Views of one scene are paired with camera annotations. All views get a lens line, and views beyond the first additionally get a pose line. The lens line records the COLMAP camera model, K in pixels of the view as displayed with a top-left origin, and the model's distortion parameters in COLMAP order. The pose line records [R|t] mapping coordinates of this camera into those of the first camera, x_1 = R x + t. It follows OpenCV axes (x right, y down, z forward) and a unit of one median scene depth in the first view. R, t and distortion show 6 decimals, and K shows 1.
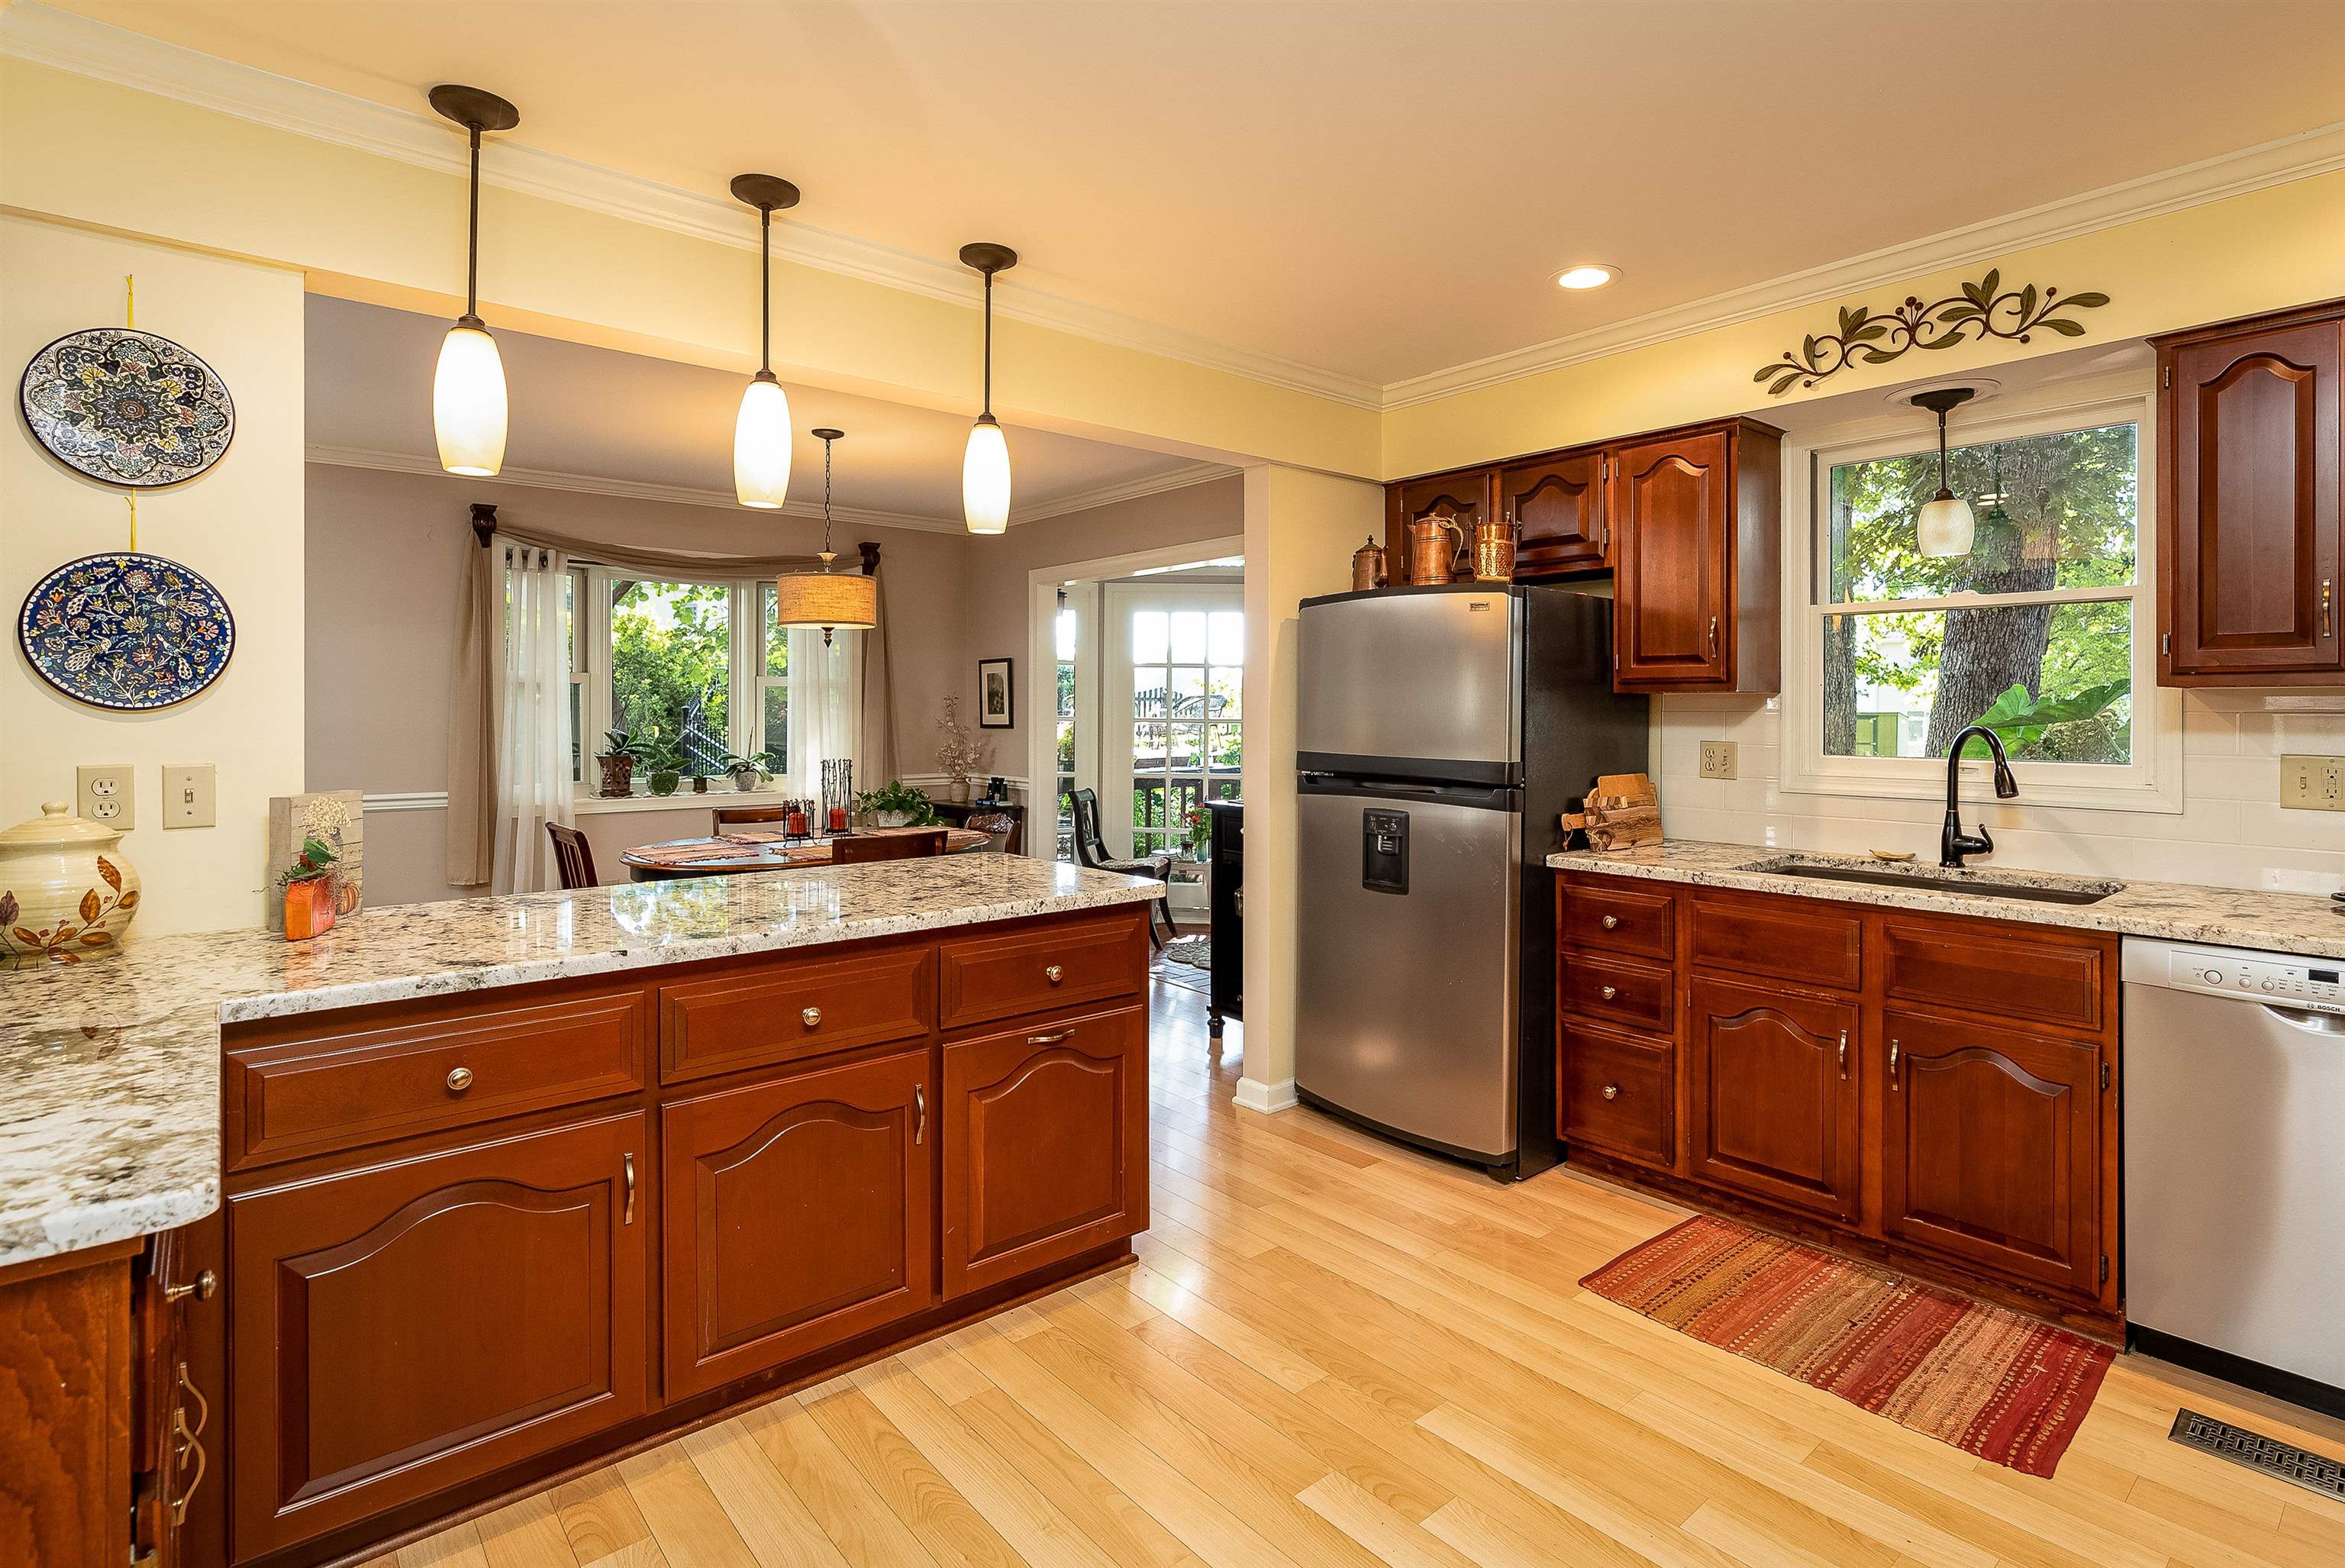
lens RADIAL K [[1185.4, 0, 1227.3], [0, 1185.4, 707.2], [0, 0, 1]] dist [-0.000471, 0.001601]
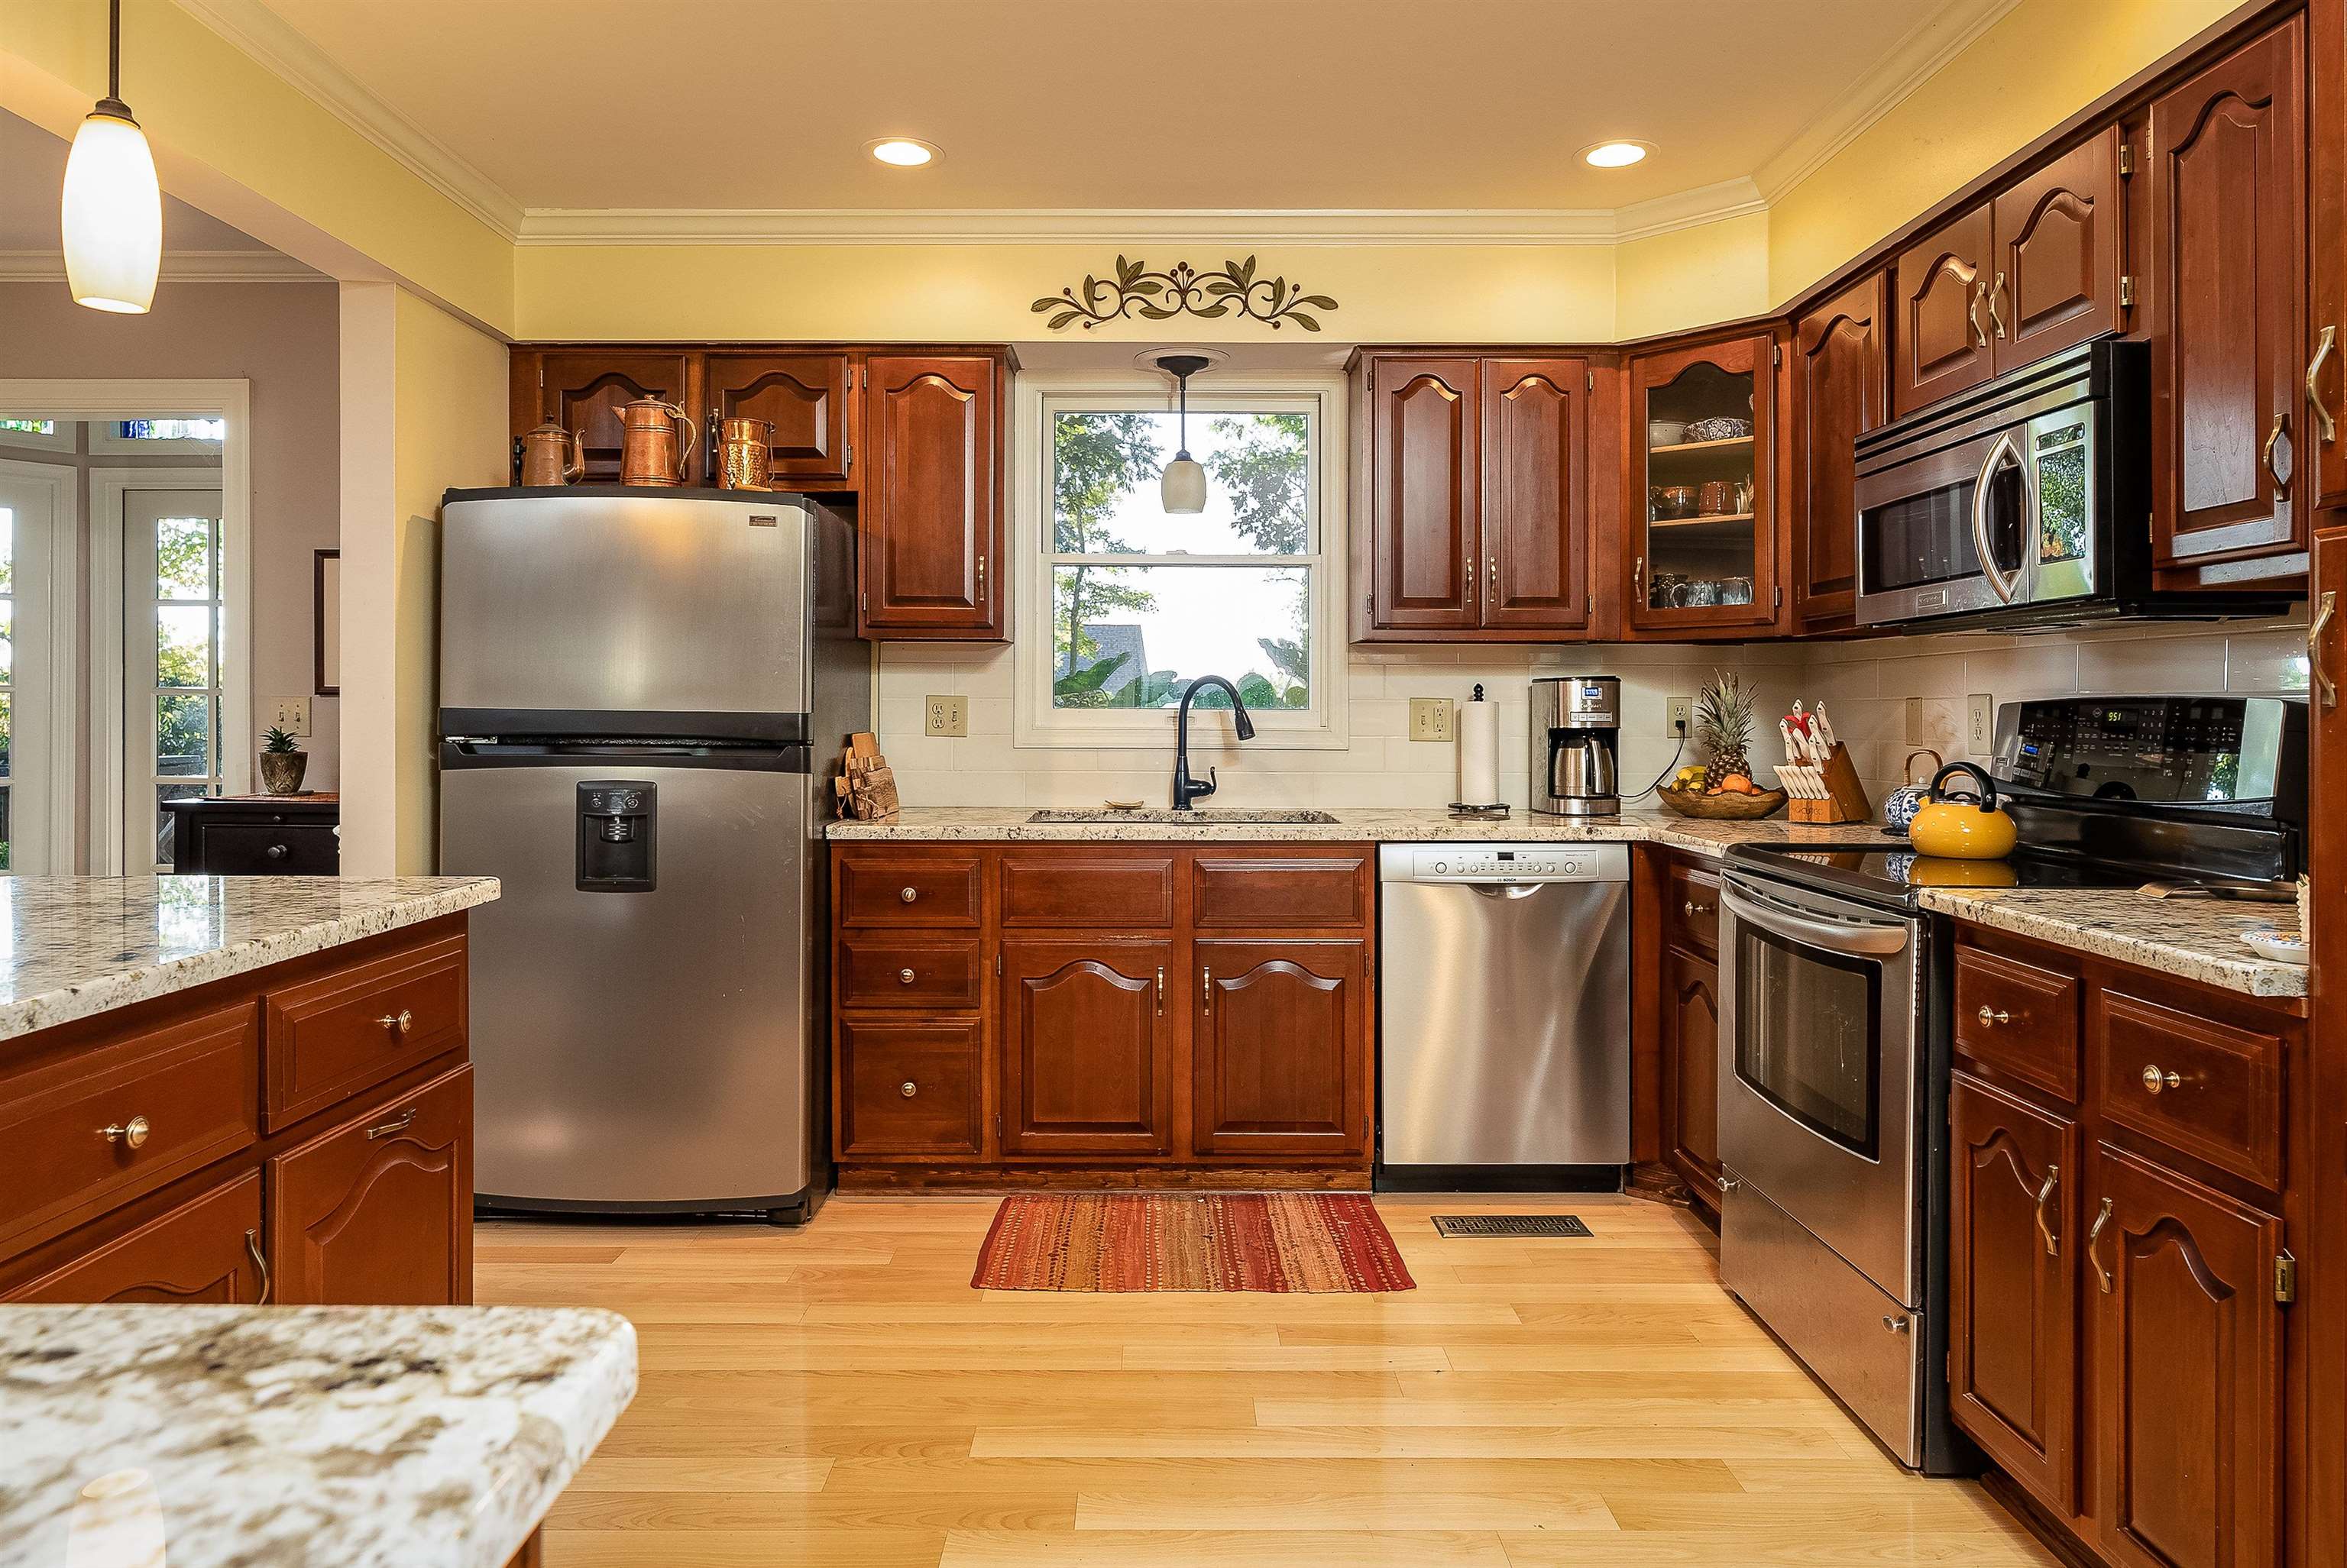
lens RADIAL K [[1505.1, 0, 1180.1], [0, 1505.1, 707.6], [0, 0, 1]] dist [-0.006063, 0.002846]
pose [[0.652861, 0.002731, 0.757473, -0.412738], [-0.003508, 0.999994, -0.000583, 0.045610], [-0.757469, -0.002277, 0.652867, 0.131024]]
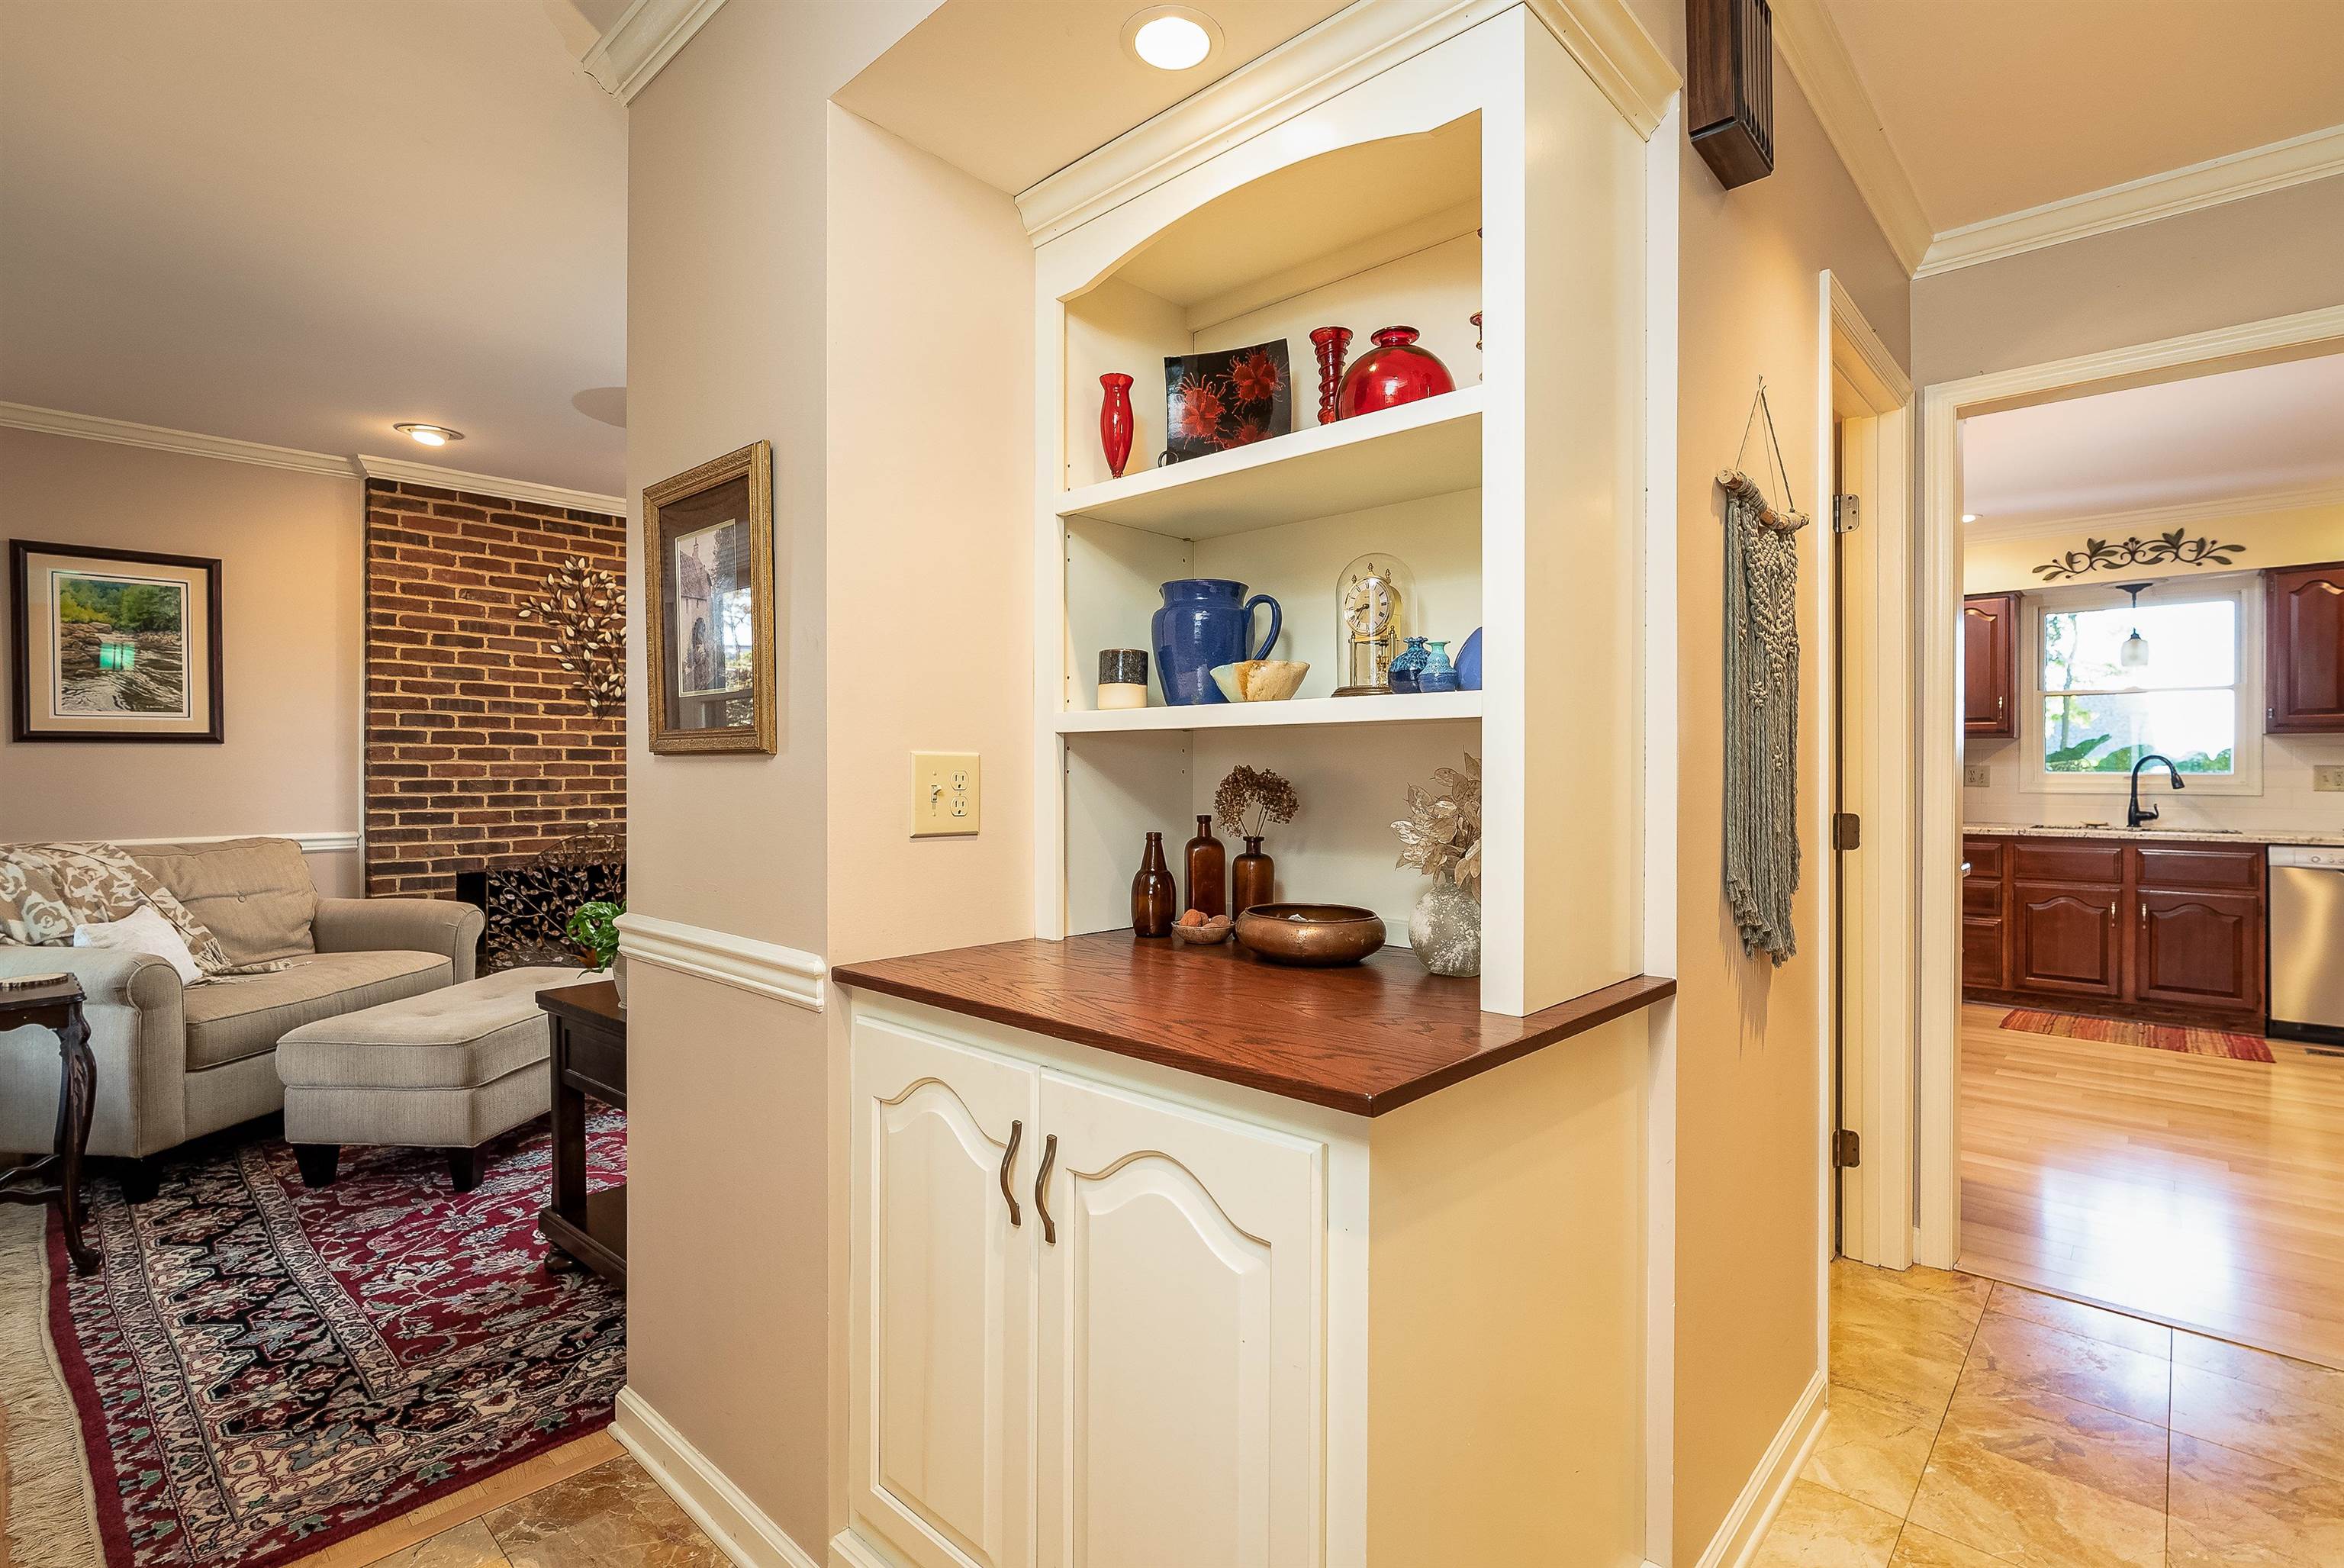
lens RADIAL K [[1107.5, 0, 1180.6], [0, 1107.5, 776.8], [0, 0, 1]] dist [-0.000996, -0.000136]
pose [[0.993530, 0.001749, 0.113558, -1.173319], [-0.002454, 0.999979, 0.006065, 0.045813], [-0.113545, -0.006304, 0.993513, -0.638563]]
